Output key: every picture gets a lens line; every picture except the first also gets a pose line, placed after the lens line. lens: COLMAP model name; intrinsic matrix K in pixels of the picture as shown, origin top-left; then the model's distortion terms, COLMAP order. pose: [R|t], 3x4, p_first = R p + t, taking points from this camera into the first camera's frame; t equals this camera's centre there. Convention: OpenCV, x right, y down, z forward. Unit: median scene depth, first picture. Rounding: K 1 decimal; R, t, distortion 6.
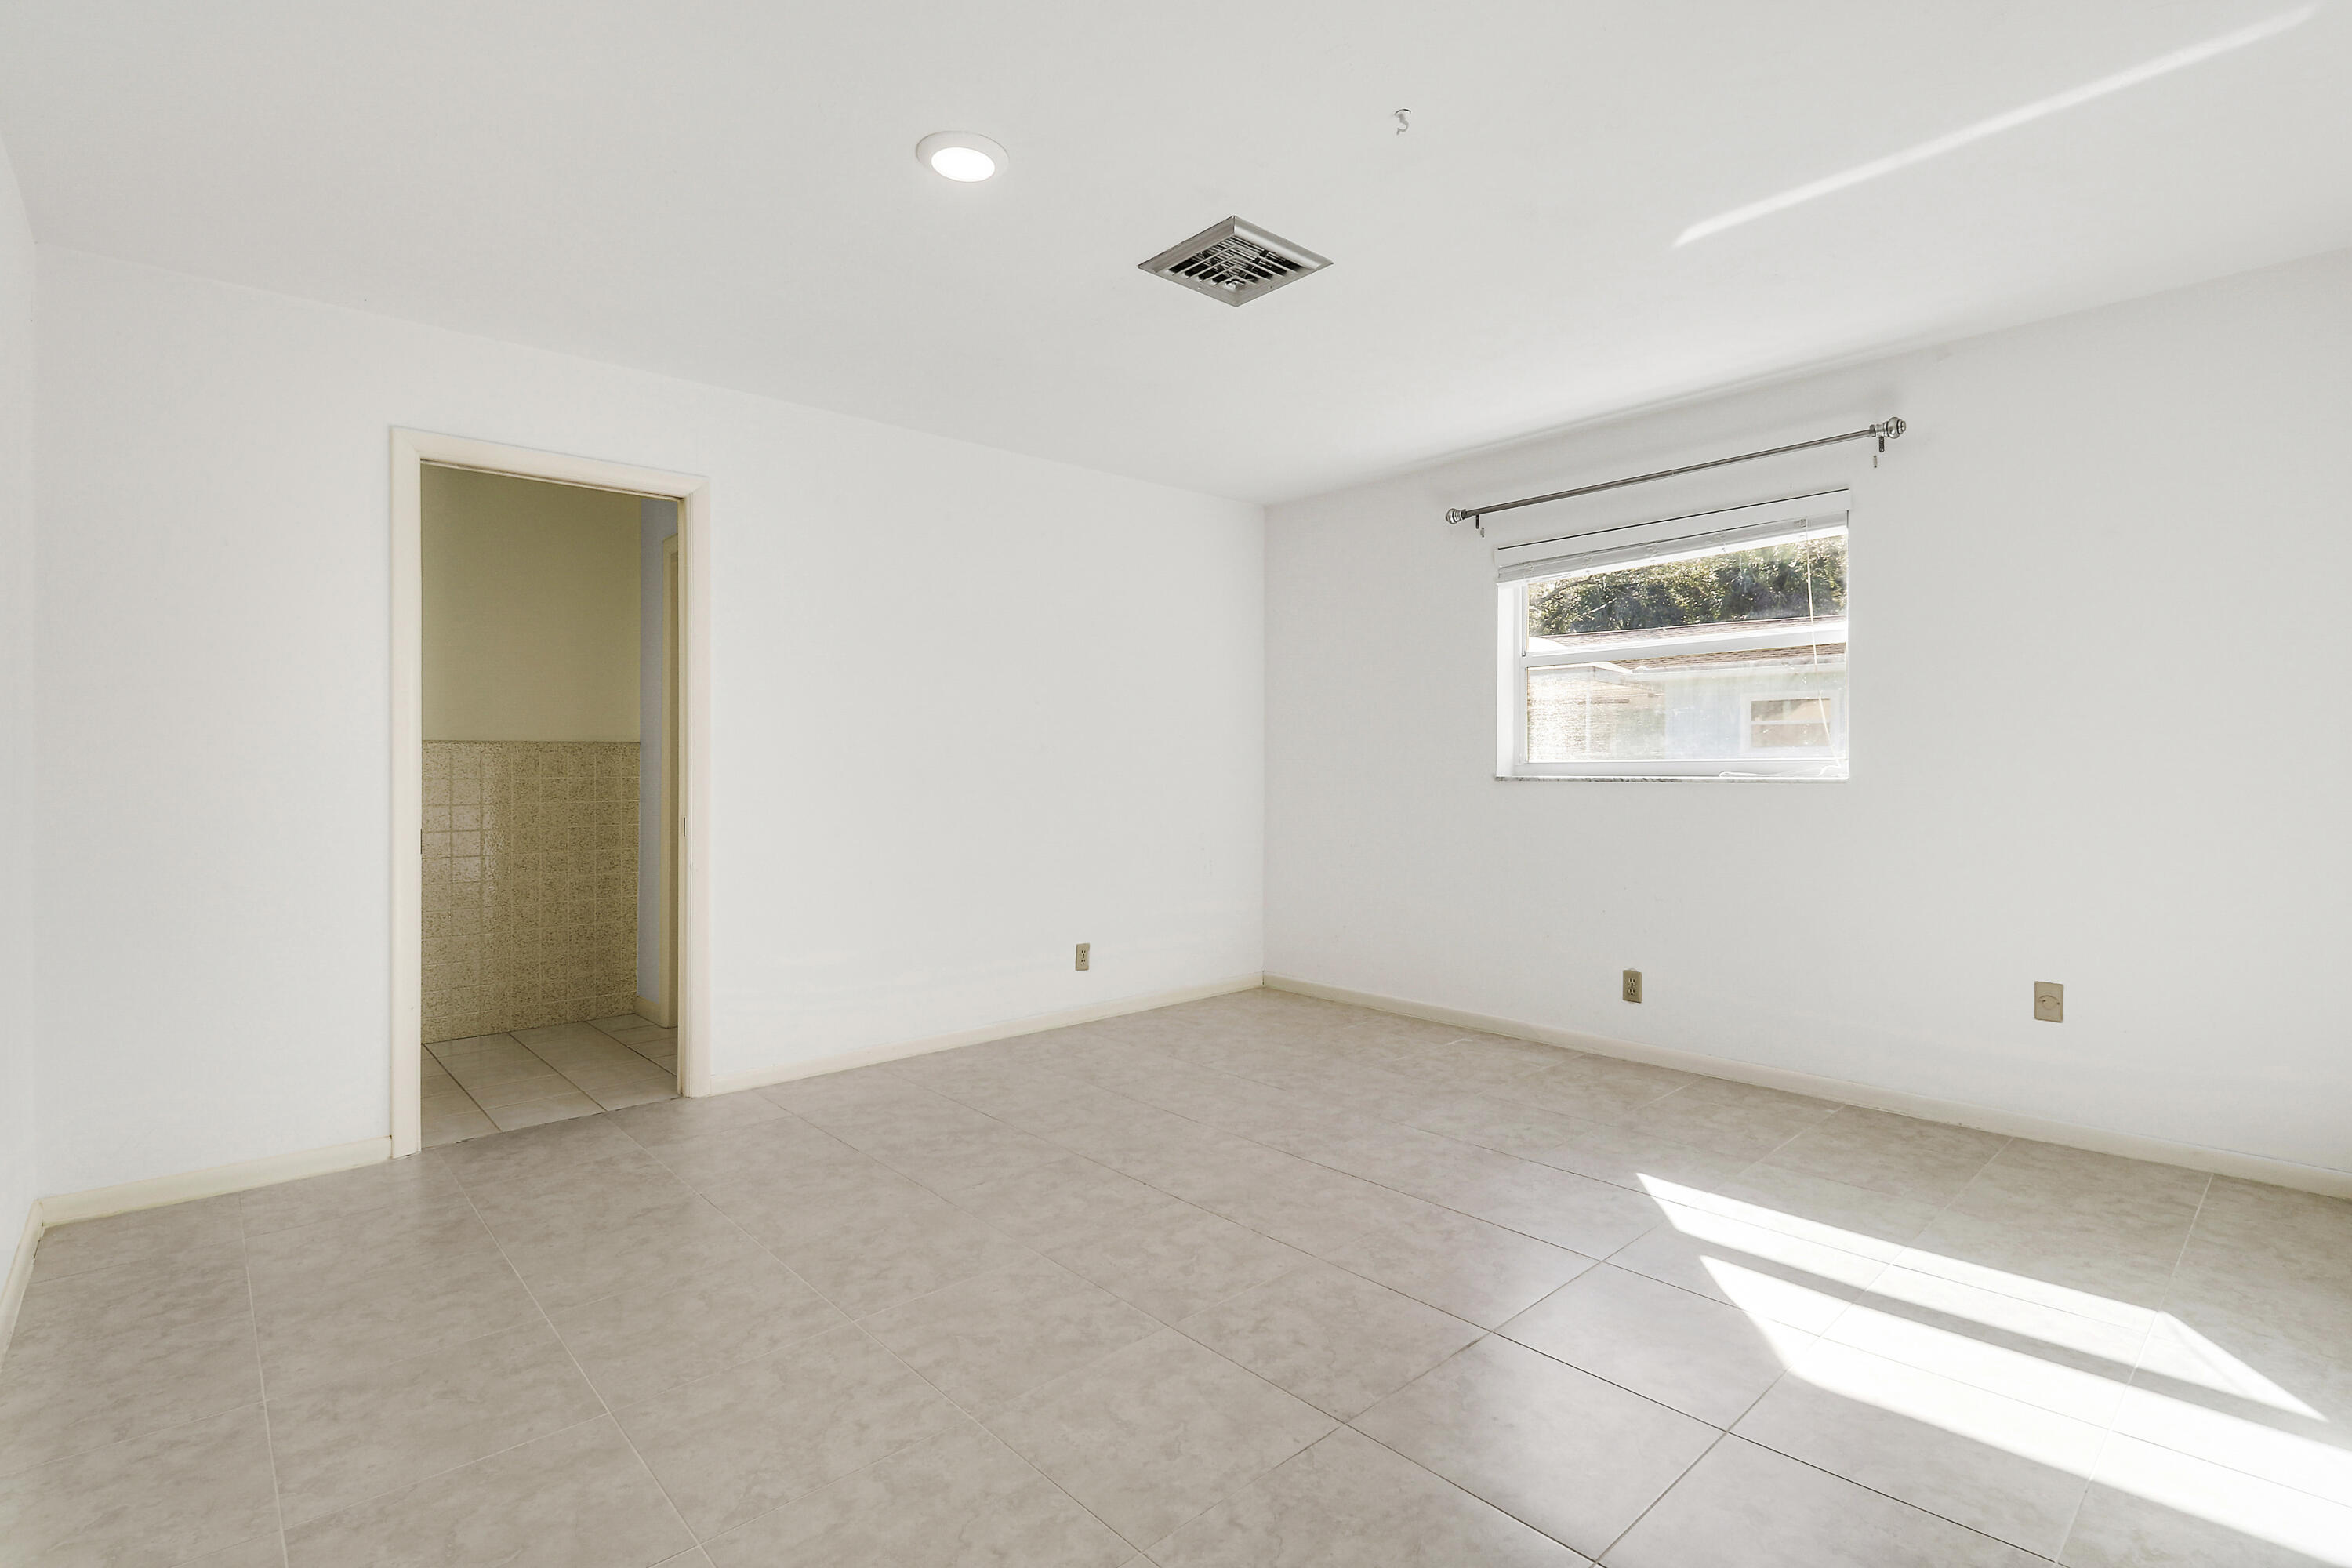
lens RADIAL K [[1112.9, 0, 1176.0], [0, 1112.9, 784.0], [0, 0, 1]] dist [-0.000471, -0.000719]
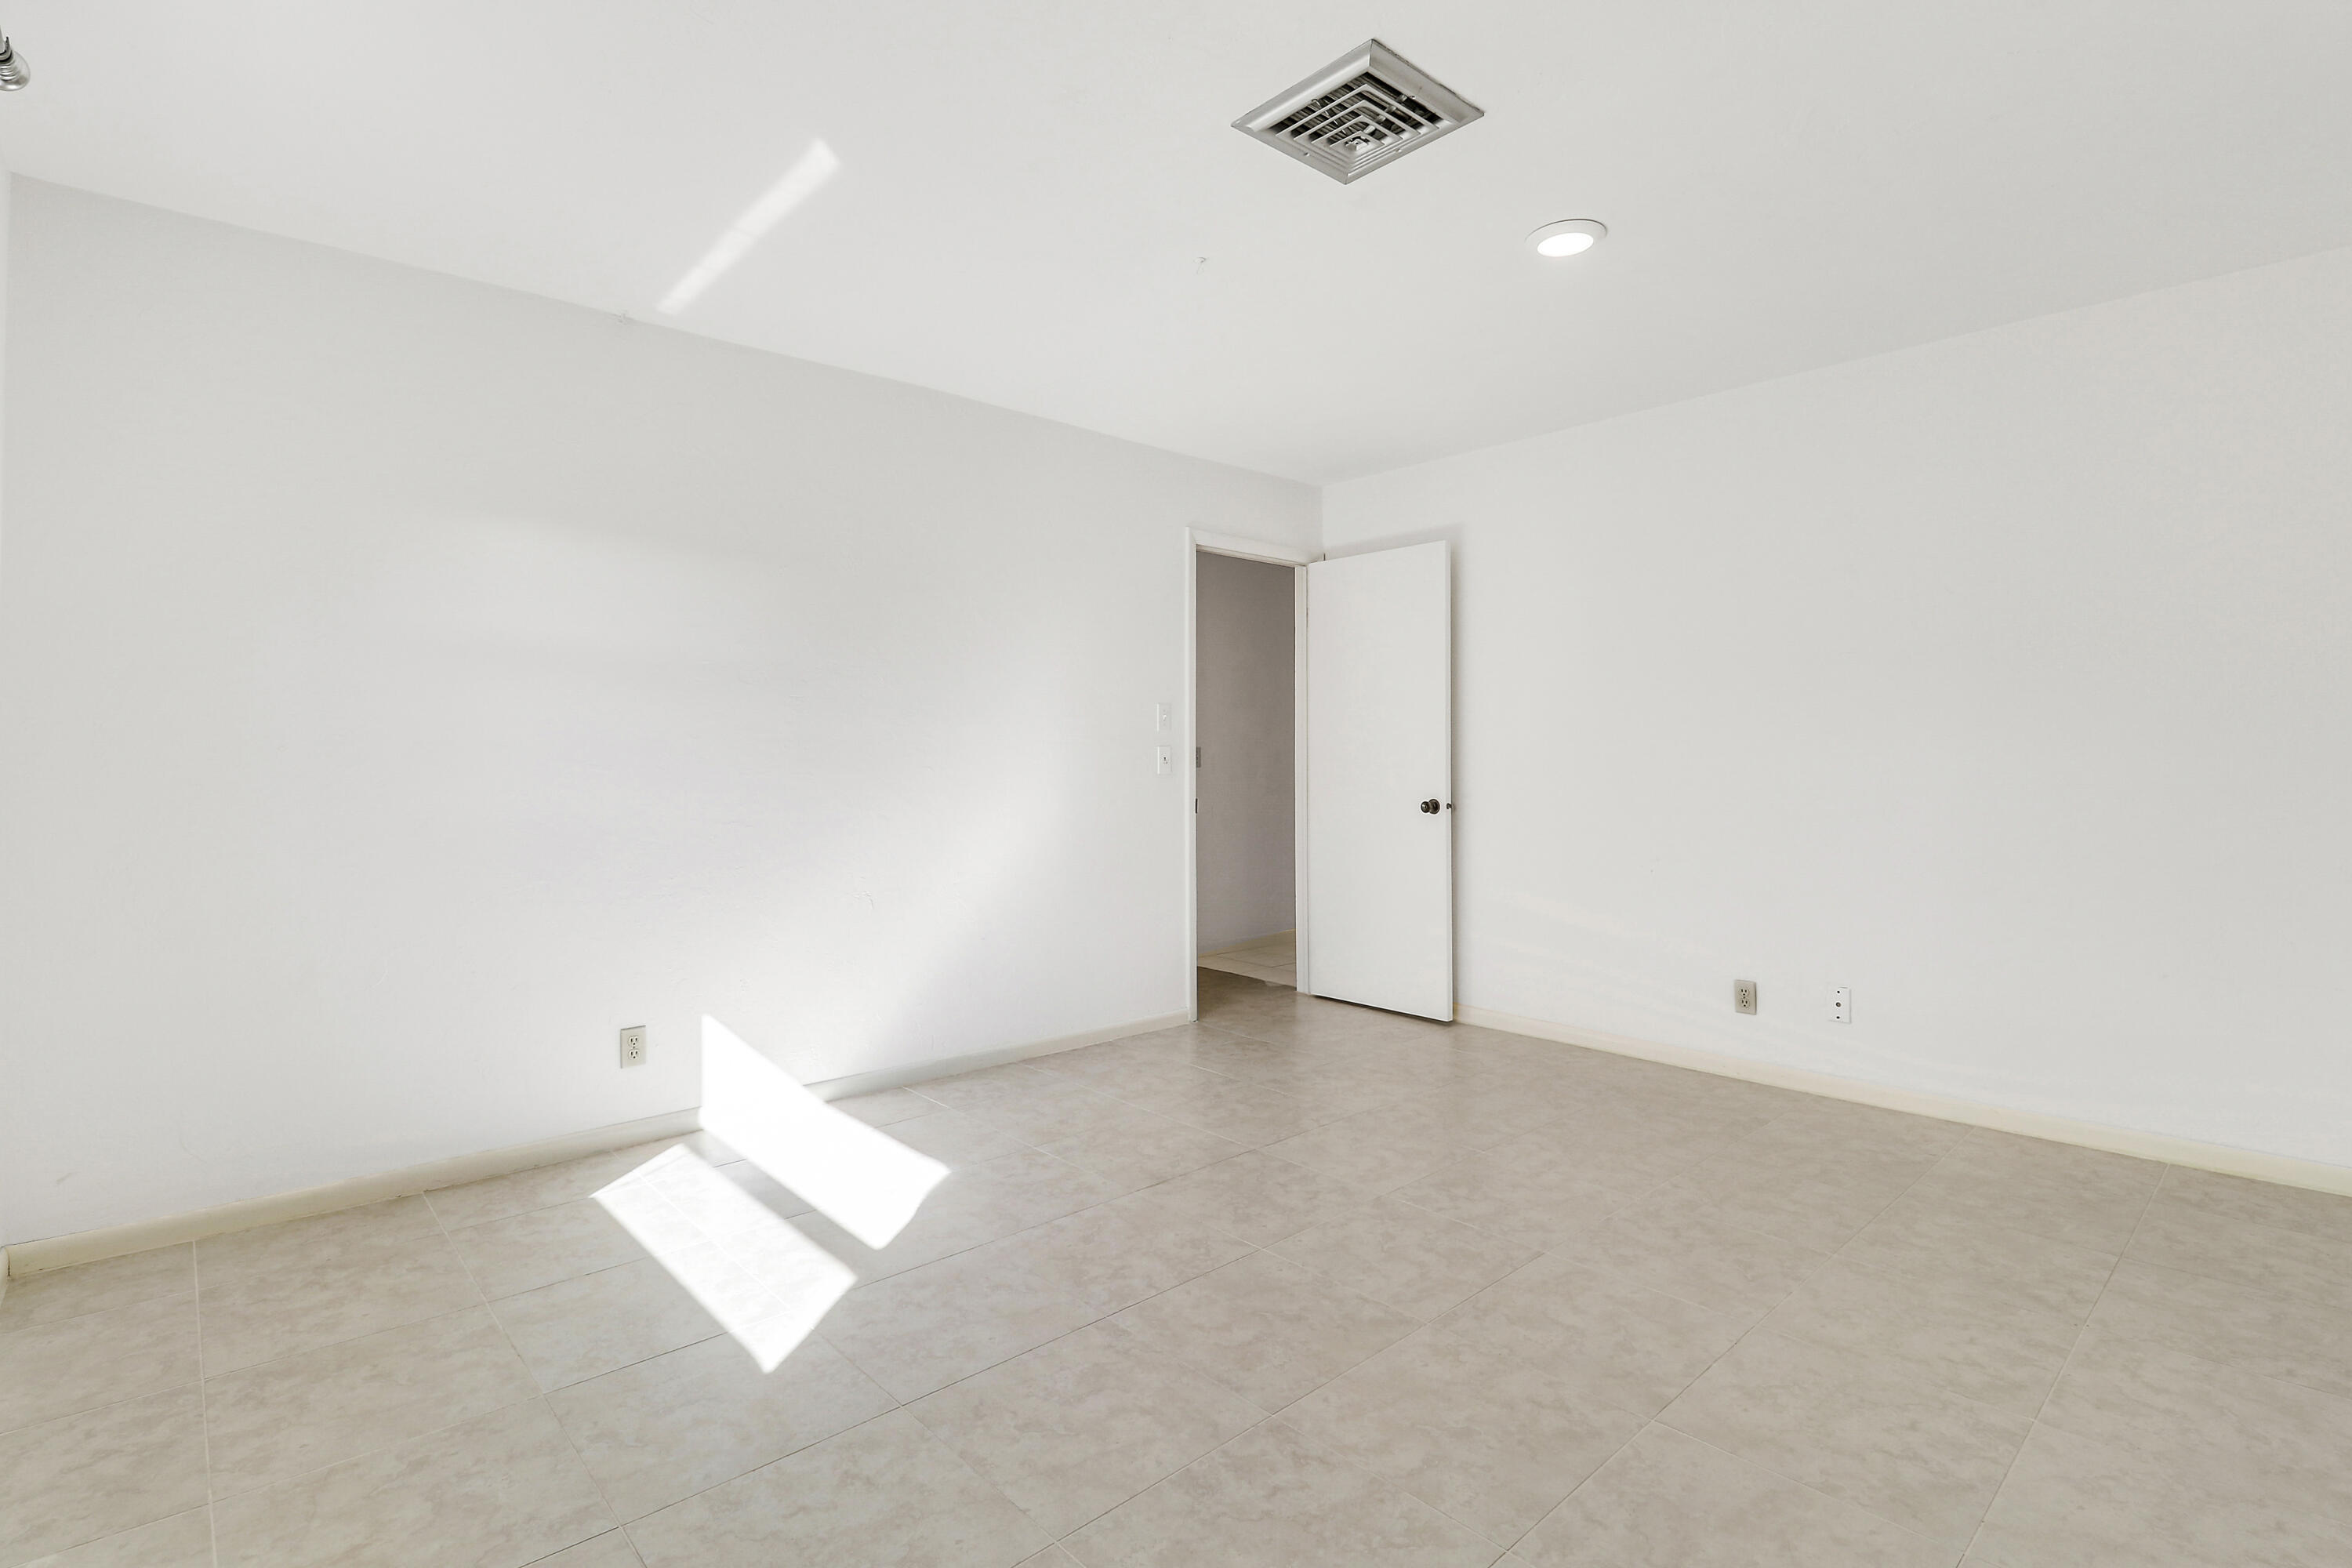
lens RADIAL K [[1112.9, 0, 1176.0], [0, 1112.9, 784.0], [0, 0, 1]] dist [-0.000471, -0.000719]
pose [[-0.999987, 0.004436, -0.002645, 0.186670], [0.004320, 0.999085, 0.042539, -0.030817], [0.002831, 0.042527, -0.999091, 1.794570]]
